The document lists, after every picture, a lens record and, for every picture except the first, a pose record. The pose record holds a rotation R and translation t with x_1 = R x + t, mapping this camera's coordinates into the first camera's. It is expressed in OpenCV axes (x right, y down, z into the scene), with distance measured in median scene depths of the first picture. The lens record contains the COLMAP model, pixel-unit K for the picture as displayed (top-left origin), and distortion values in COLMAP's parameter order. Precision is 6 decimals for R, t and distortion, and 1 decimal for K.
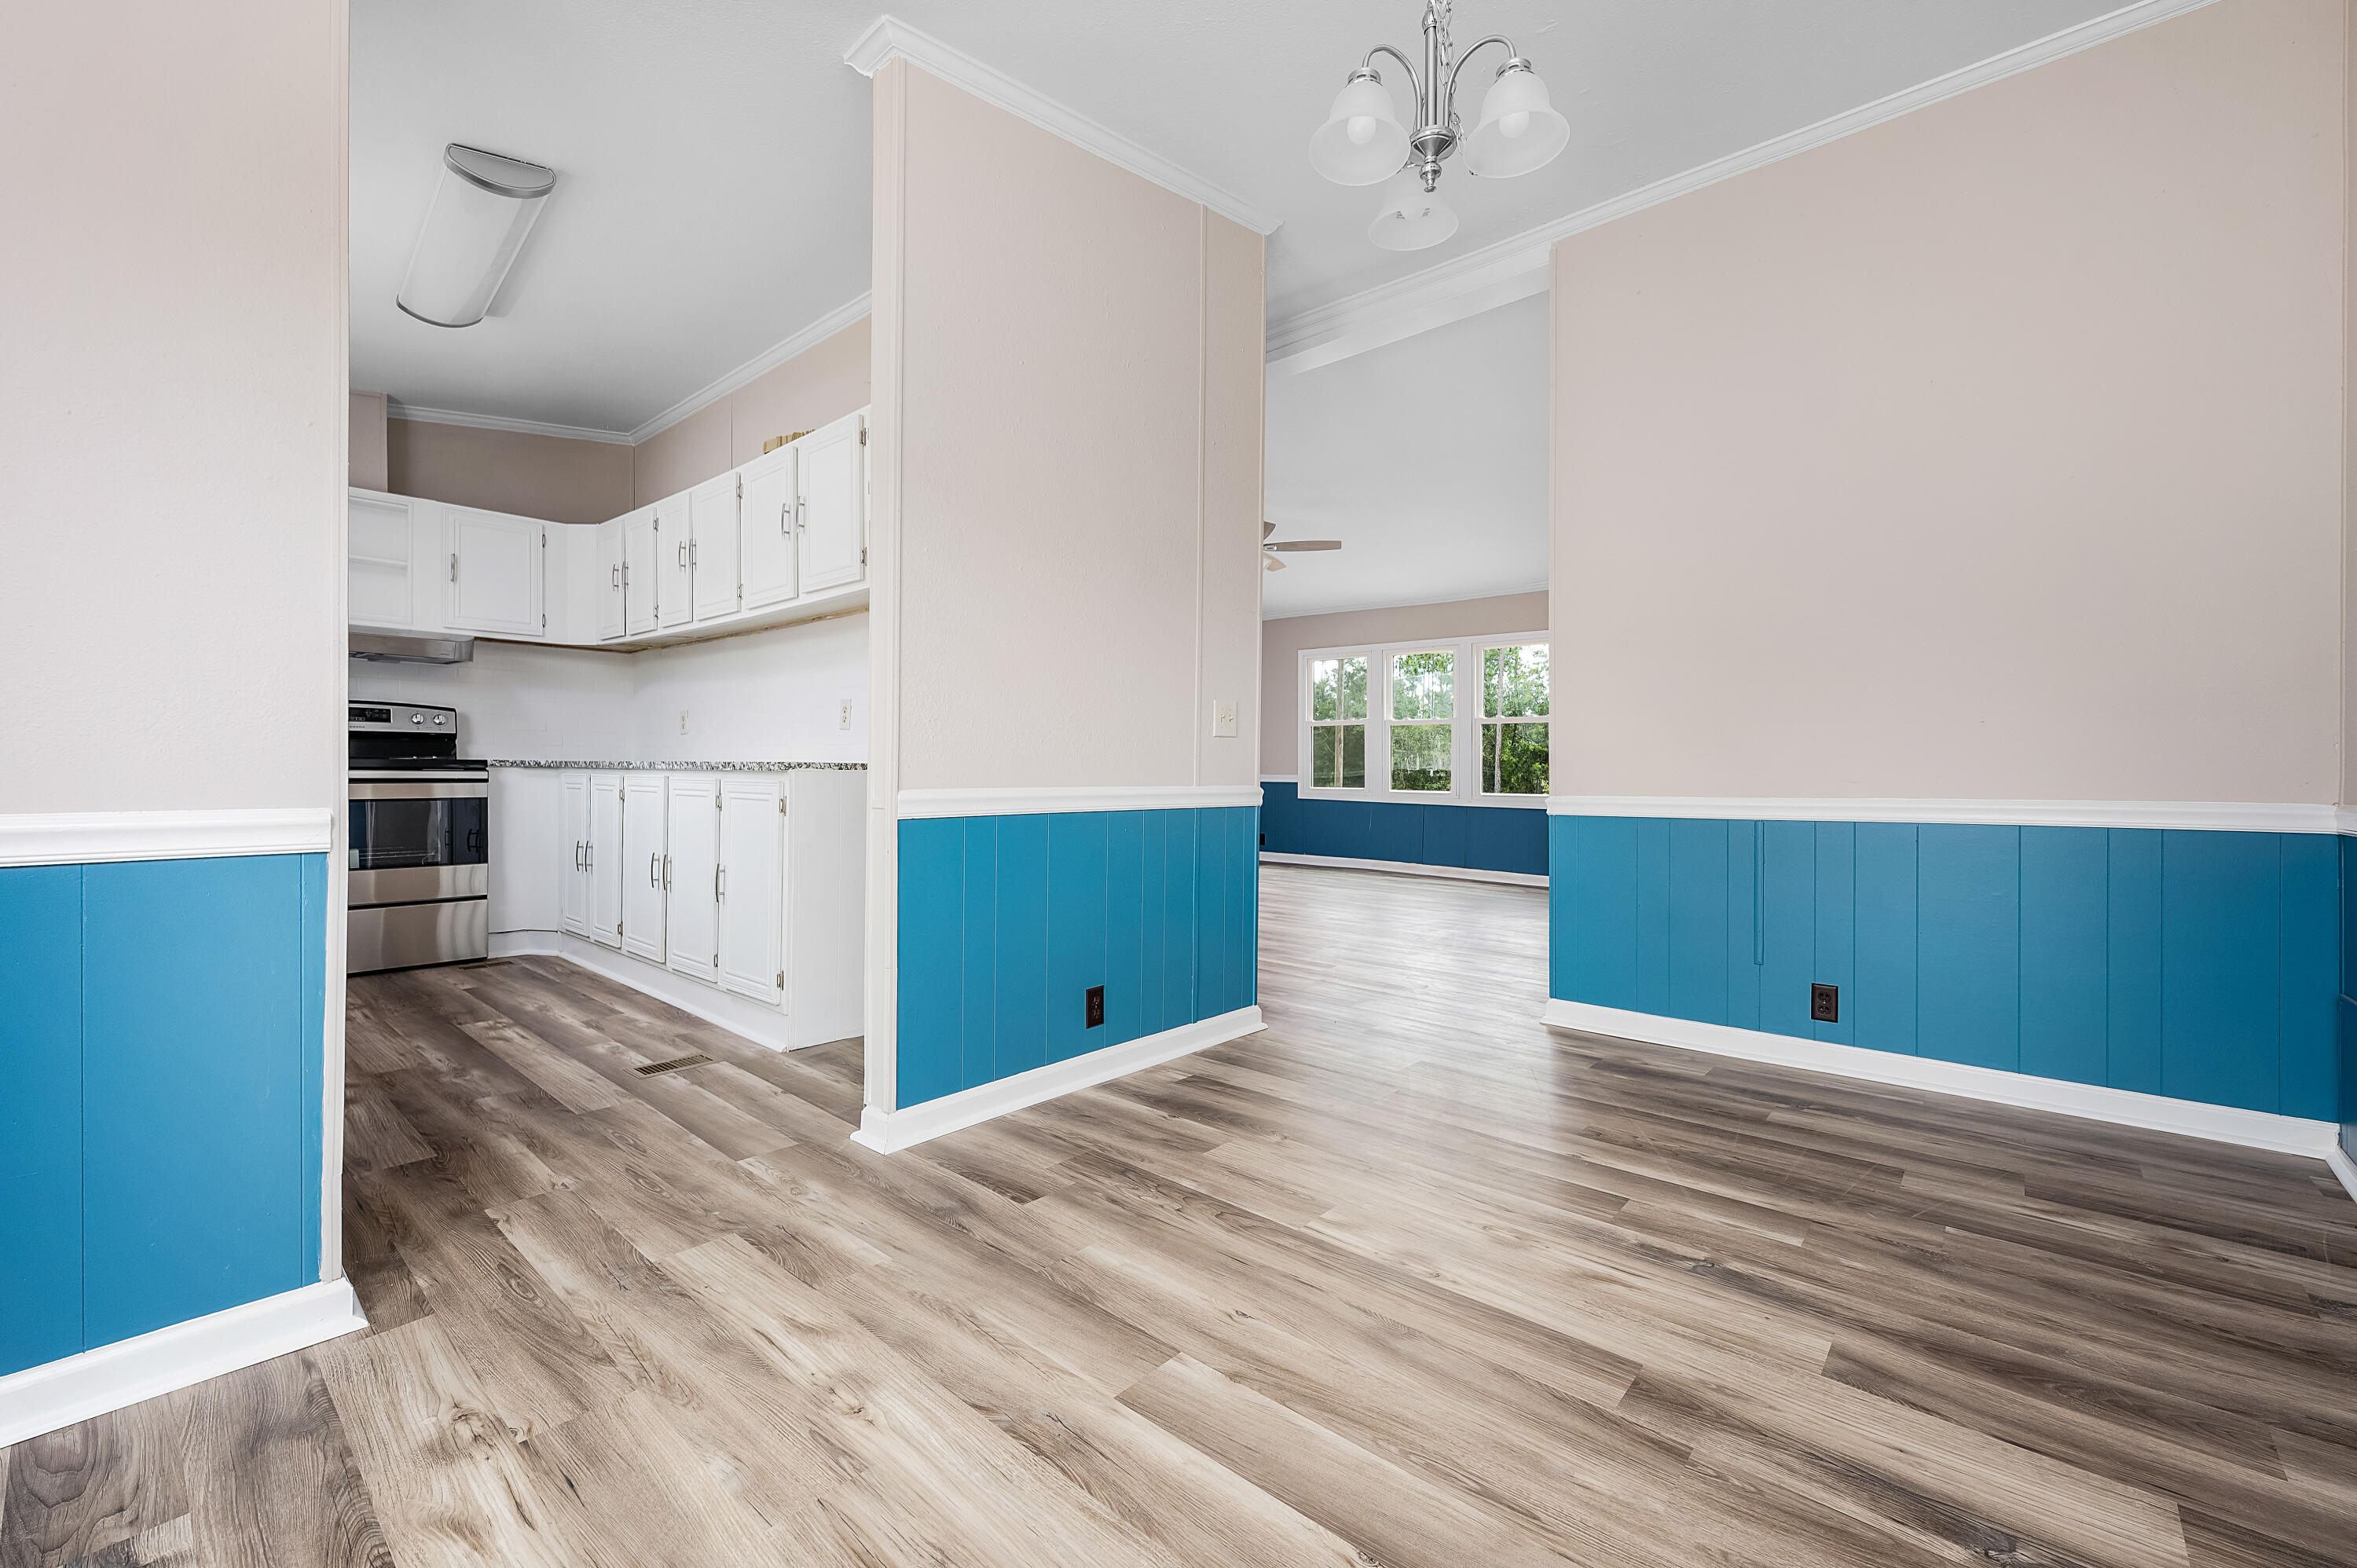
lens RADIAL K [[955.1, 0, 1183.5], [0, 955.1, 786.3], [0, 0, 1]] dist [0.000440, -0.000113]
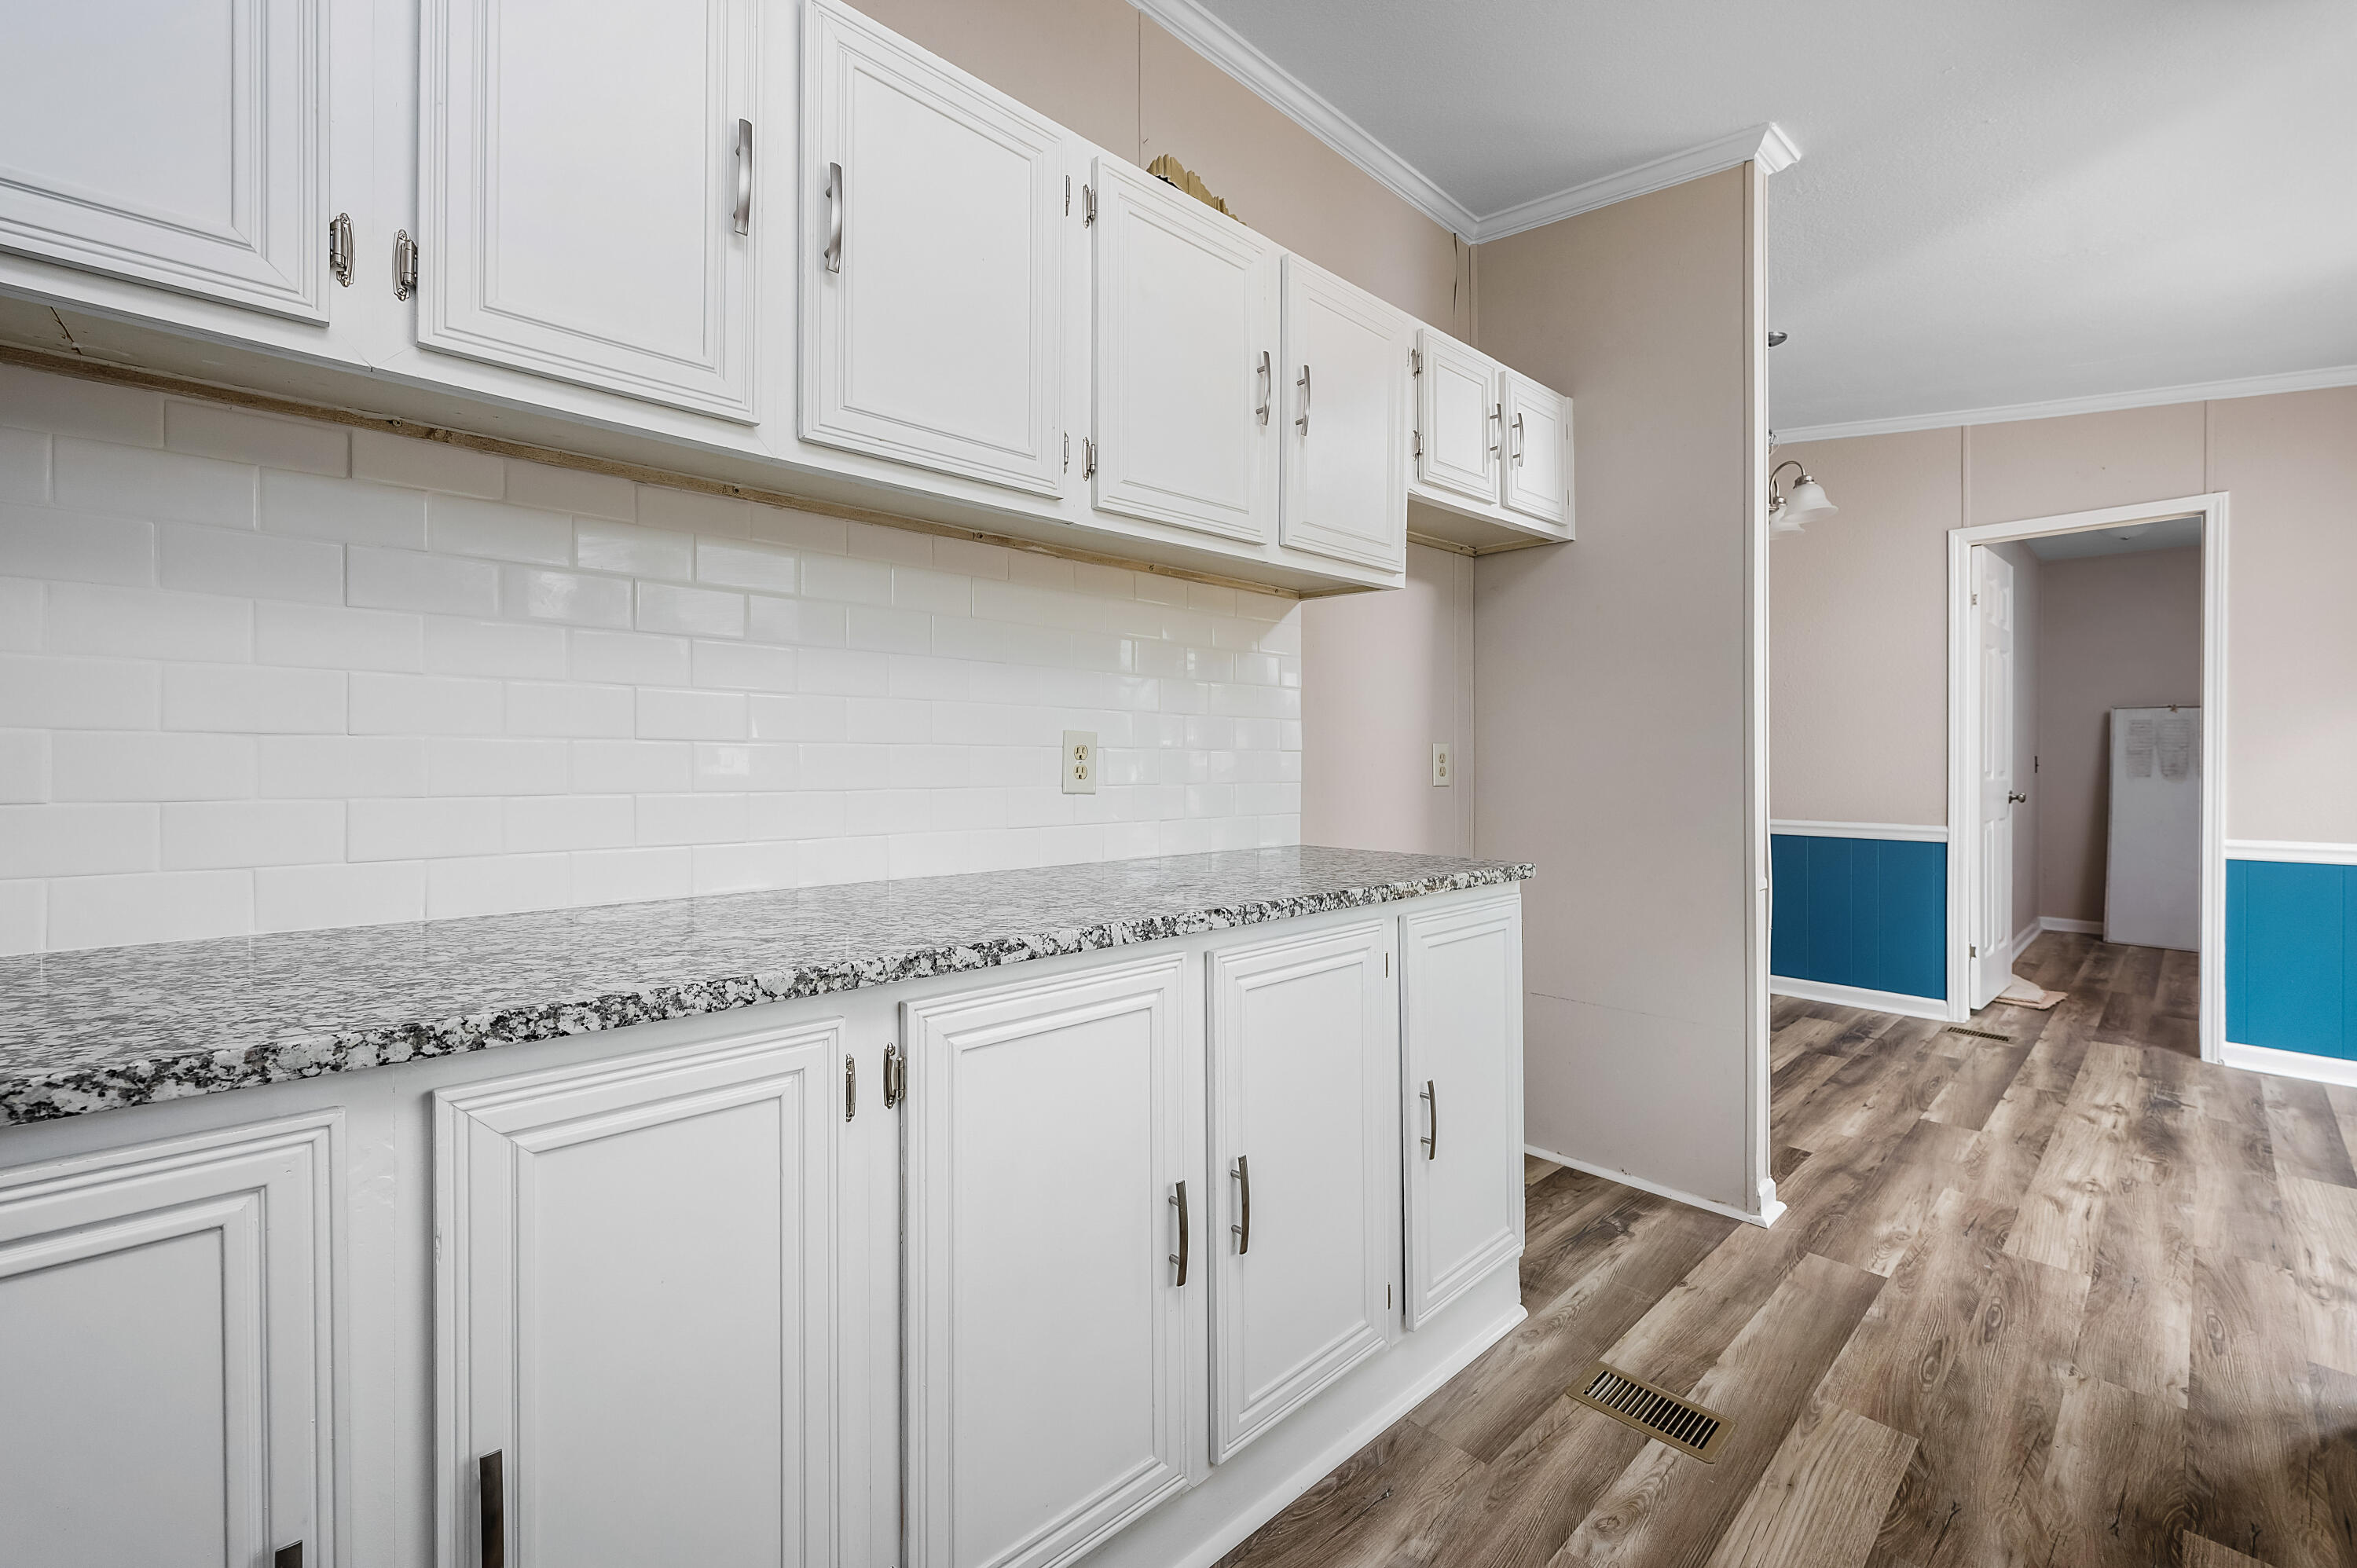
lens RADIAL K [[946.8, 0, 1185.8], [0, 946.8, 779.8], [0, 0, 1]] dist [0.001079, -0.000769]
pose [[0.107173, -0.023822, 0.993955, -1.746762], [0.019371, 0.999573, 0.021868, -0.160197], [-0.994052, 0.016910, 0.107589, 1.888857]]
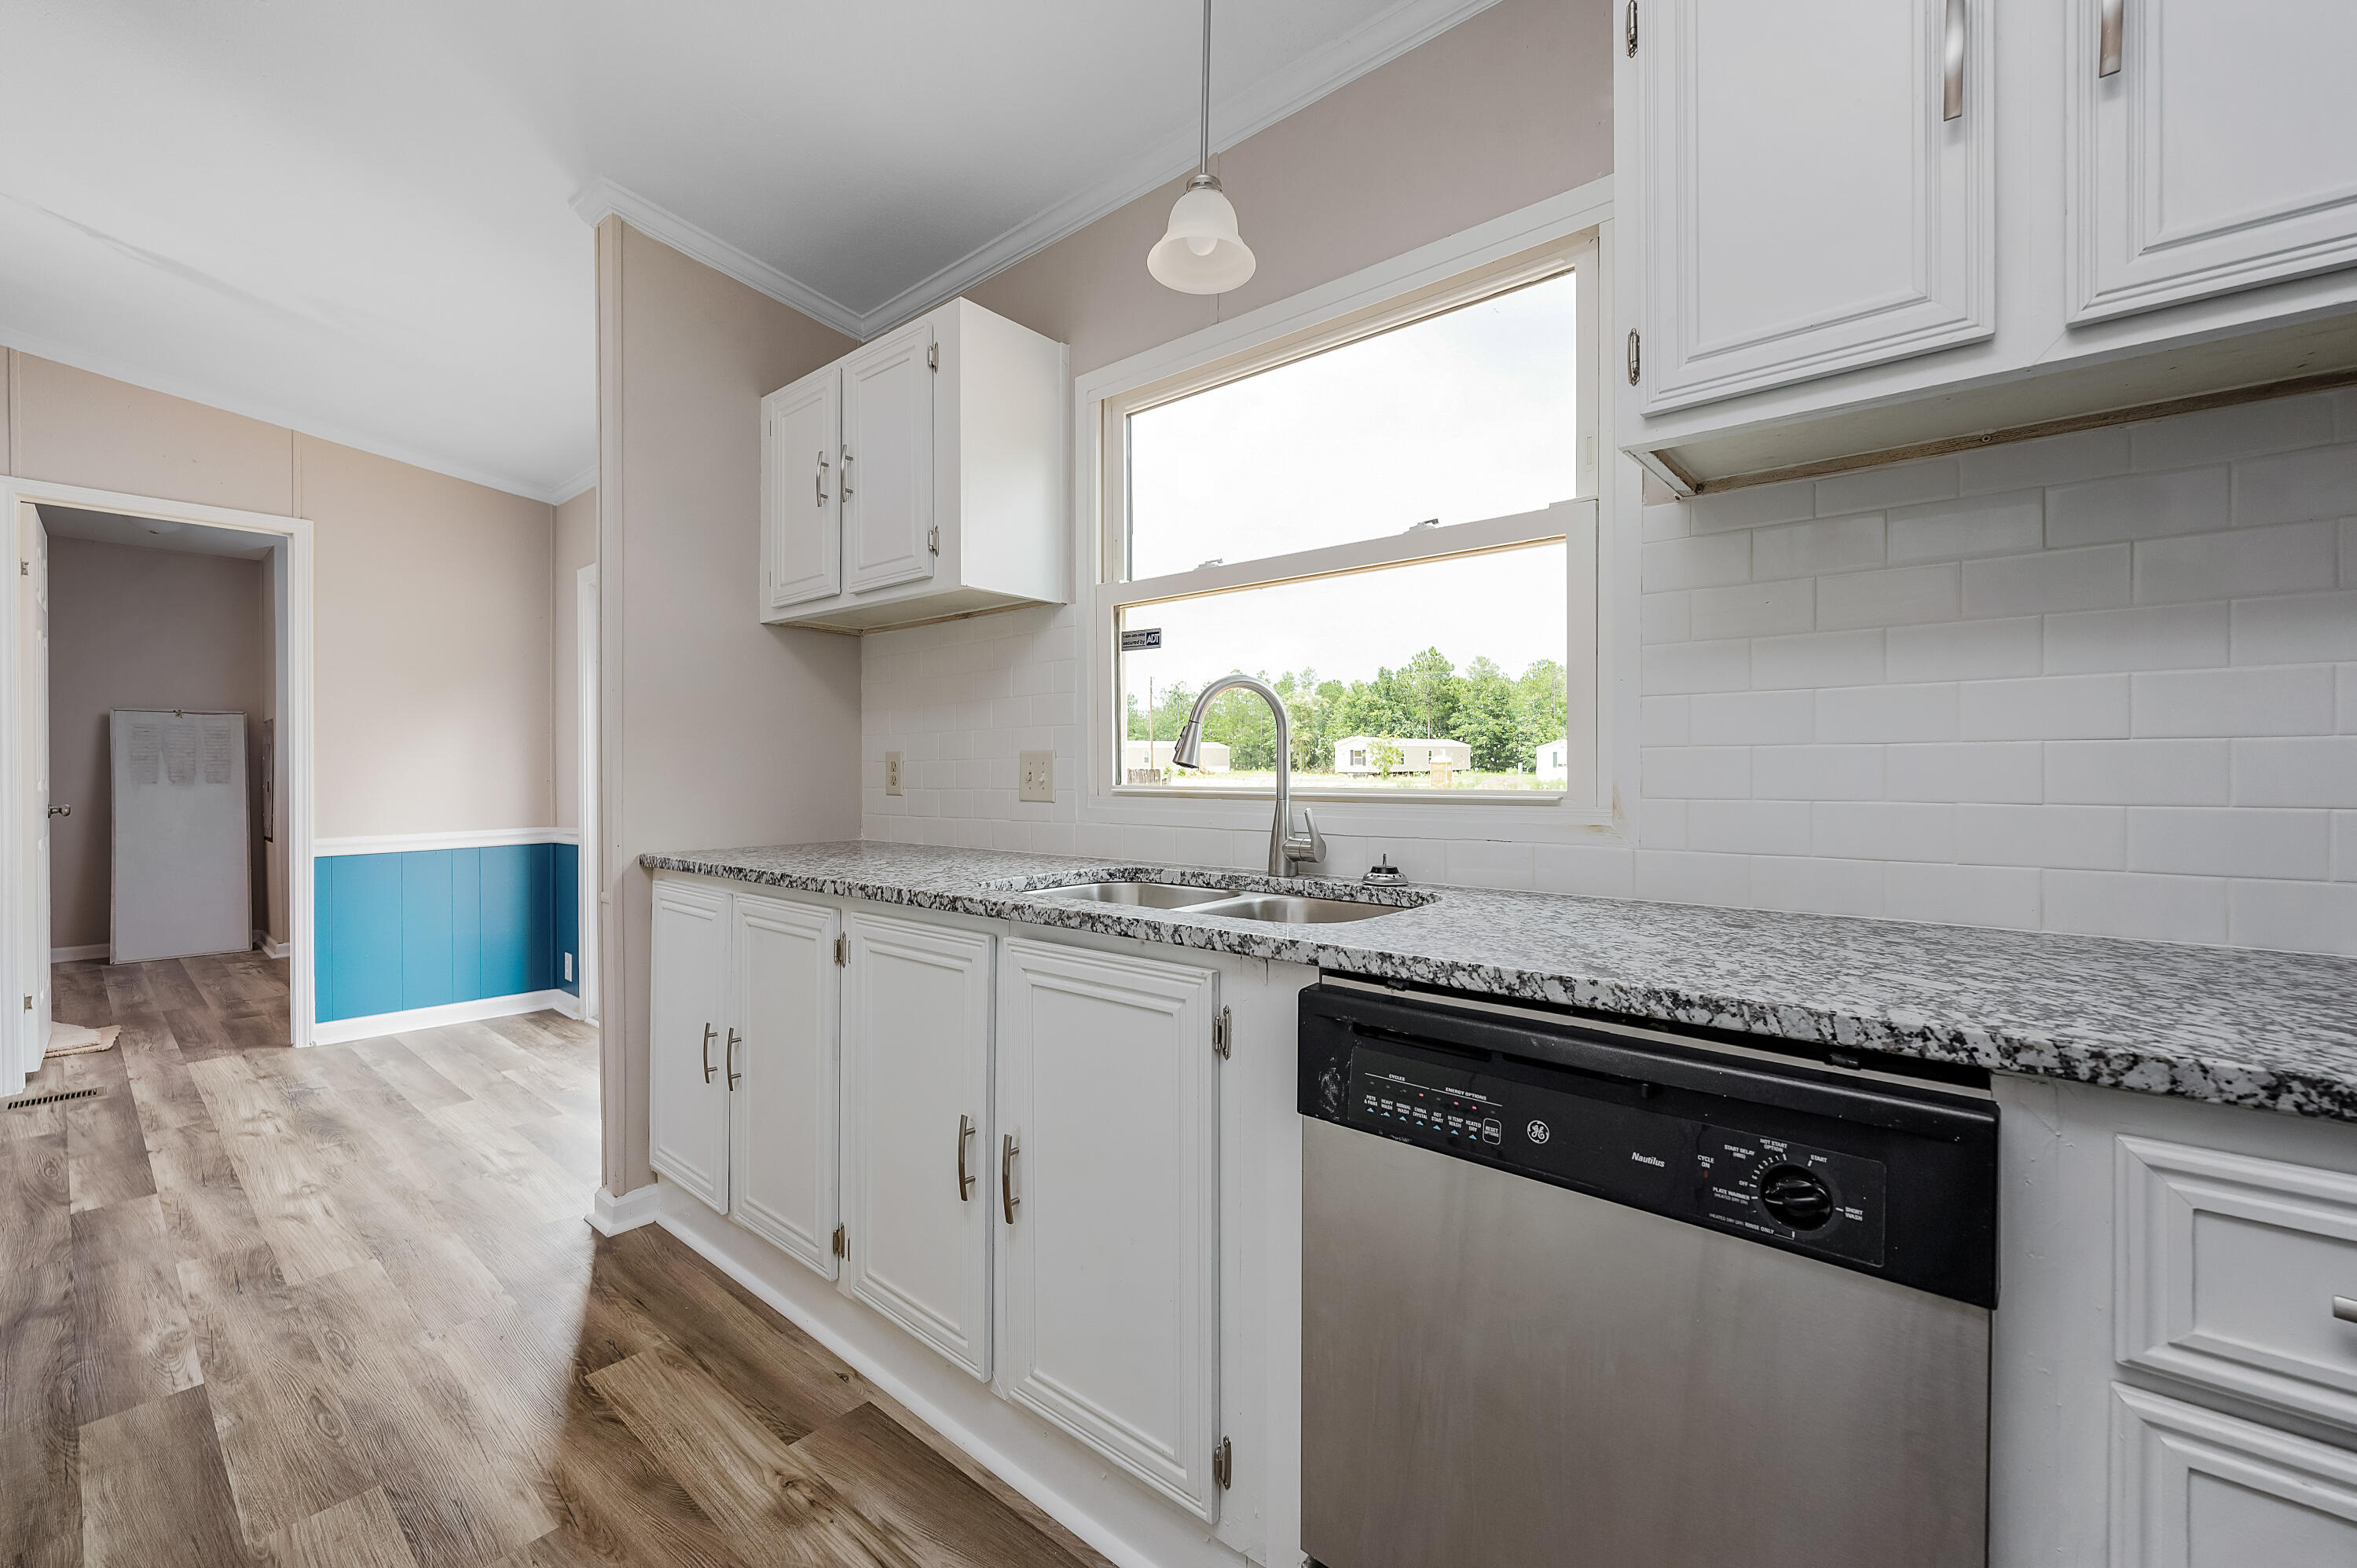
lens RADIAL K [[946.8, 0, 1185.8], [0, 946.8, 779.8], [0, 0, 1]] dist [0.001079, -0.000769]
pose [[-0.999785, -0.006637, -0.019633, -1.511842], [-0.007212, 0.999543, 0.029365, -0.164880], [0.019429, 0.029501, -0.999376, 2.135210]]
